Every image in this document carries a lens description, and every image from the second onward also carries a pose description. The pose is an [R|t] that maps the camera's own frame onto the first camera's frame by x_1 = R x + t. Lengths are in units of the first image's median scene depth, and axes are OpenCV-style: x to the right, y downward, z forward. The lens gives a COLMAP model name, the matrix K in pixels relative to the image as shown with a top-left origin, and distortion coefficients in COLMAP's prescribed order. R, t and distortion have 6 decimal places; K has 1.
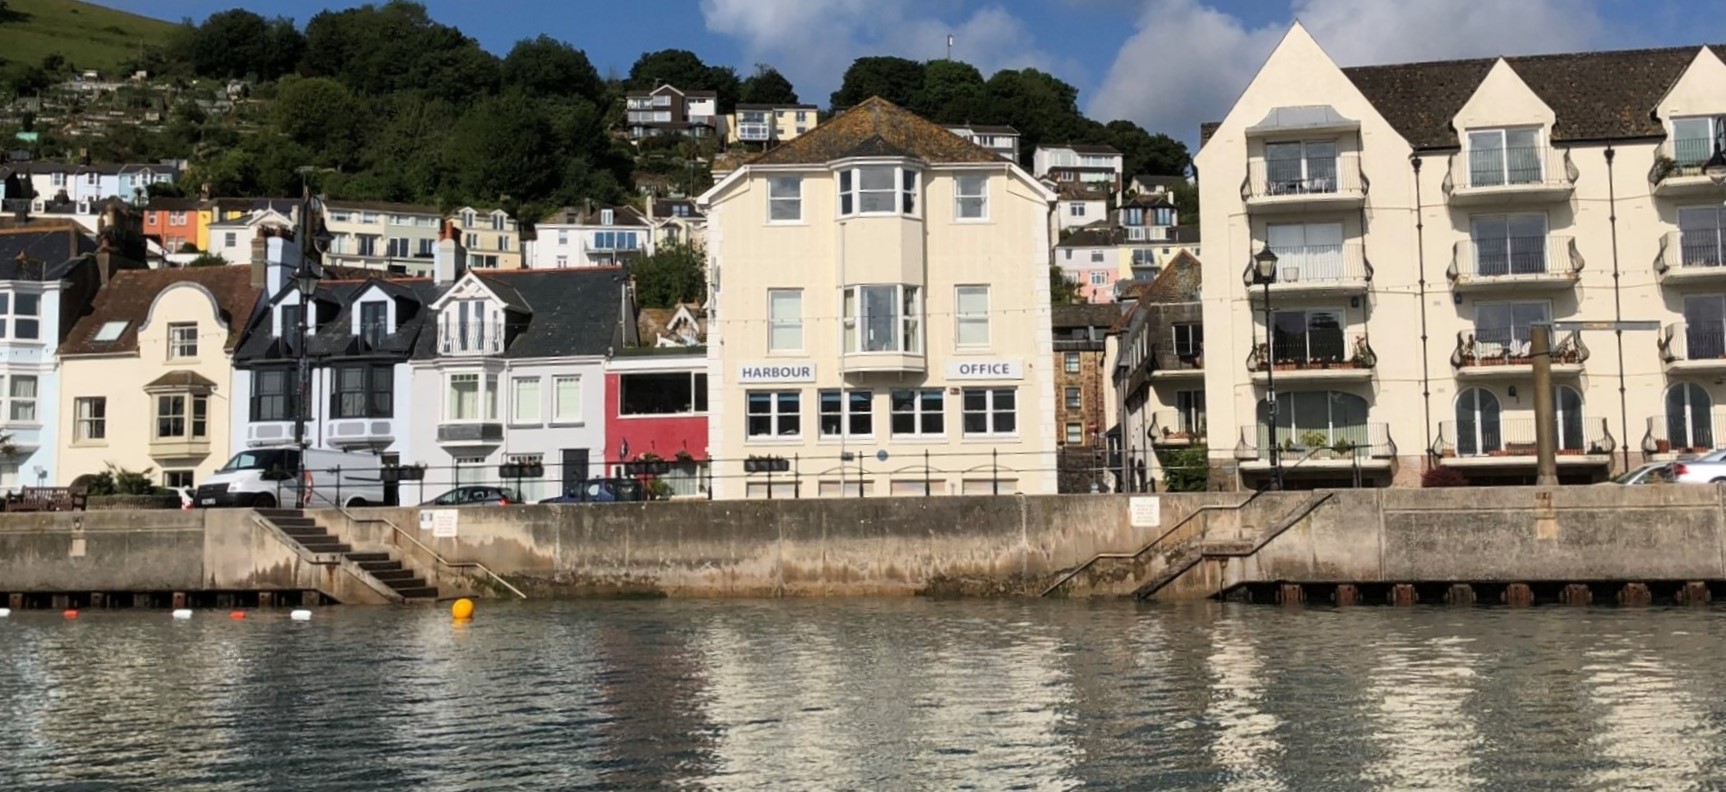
lens RADIAL K [[1451.3, 0, 863.6], [0, 1451.3, 396.9], [0, 0, 1]] dist [0.004425, 0.000541]
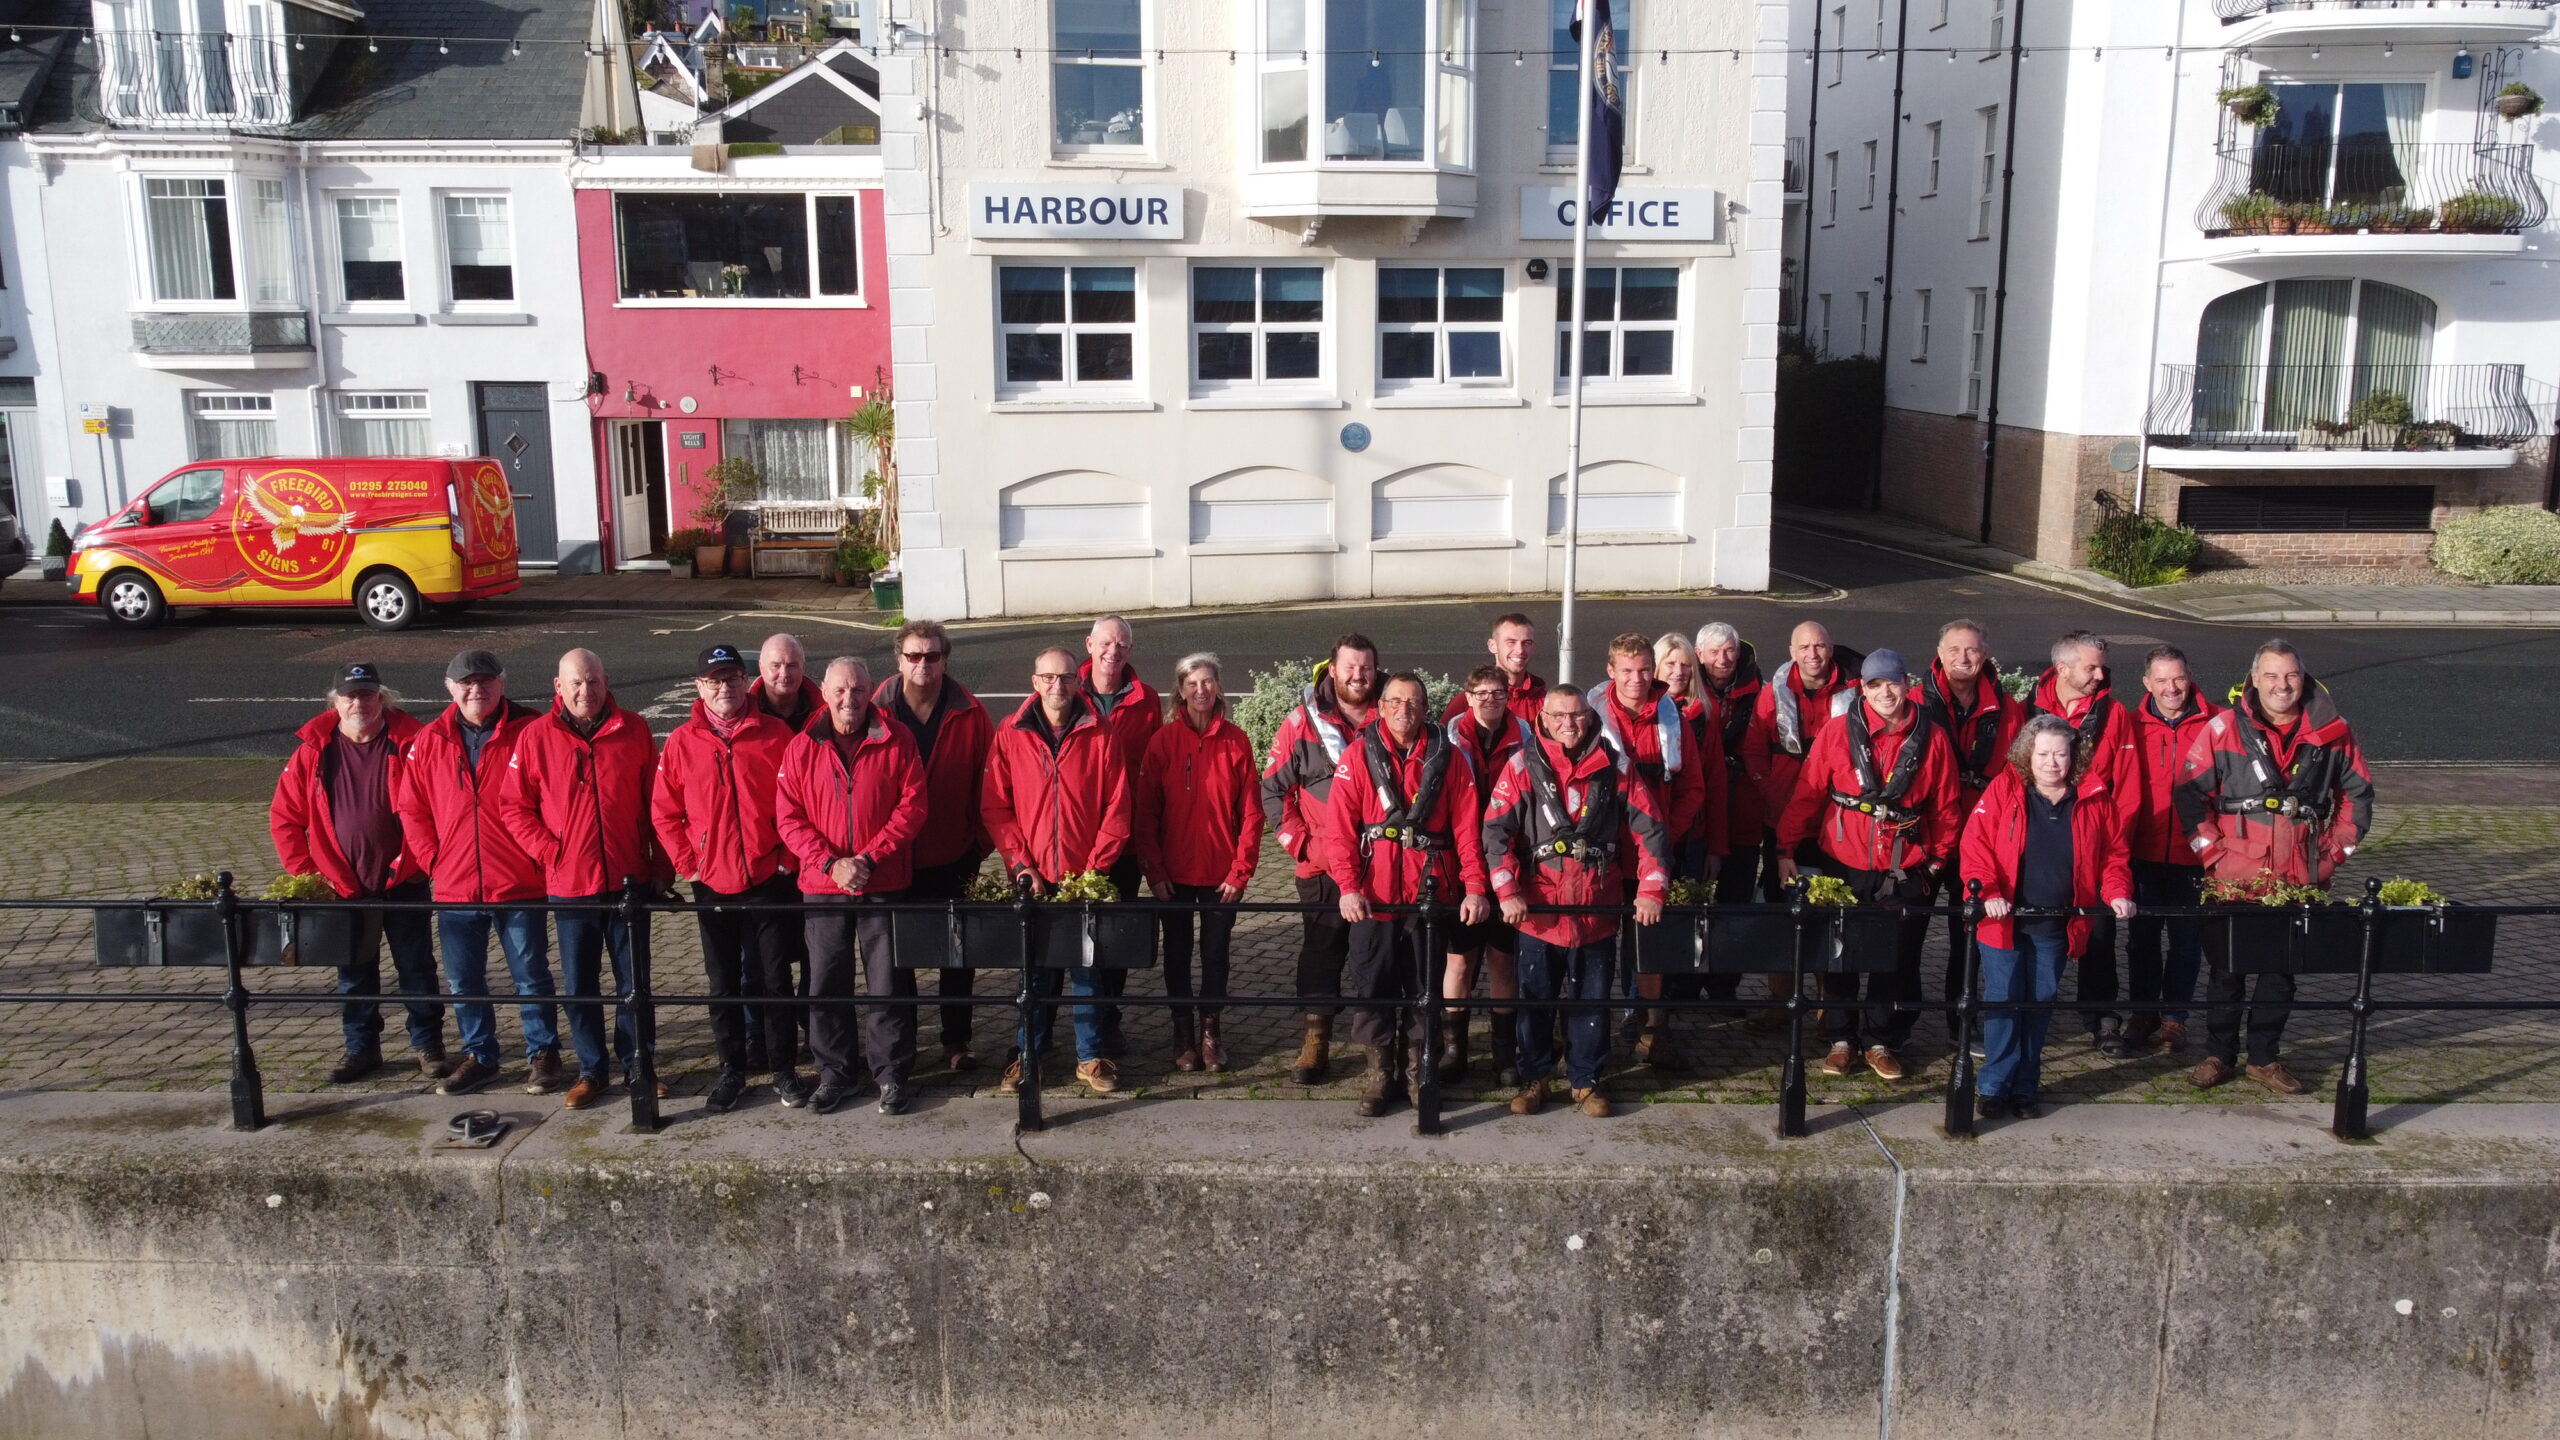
lens RADIAL K [[1911.2, 0, 1279.9], [0, 1911.2, 717.6], [0, 0, 1]] dist [0.018376, 0.001080]
pose [[0.982882, -0.026242, 0.182356, -0.100940], [-0.023067, 0.964487, 0.263122, -0.021874], [-0.182784, -0.262825, 0.947372, 0.493701]]
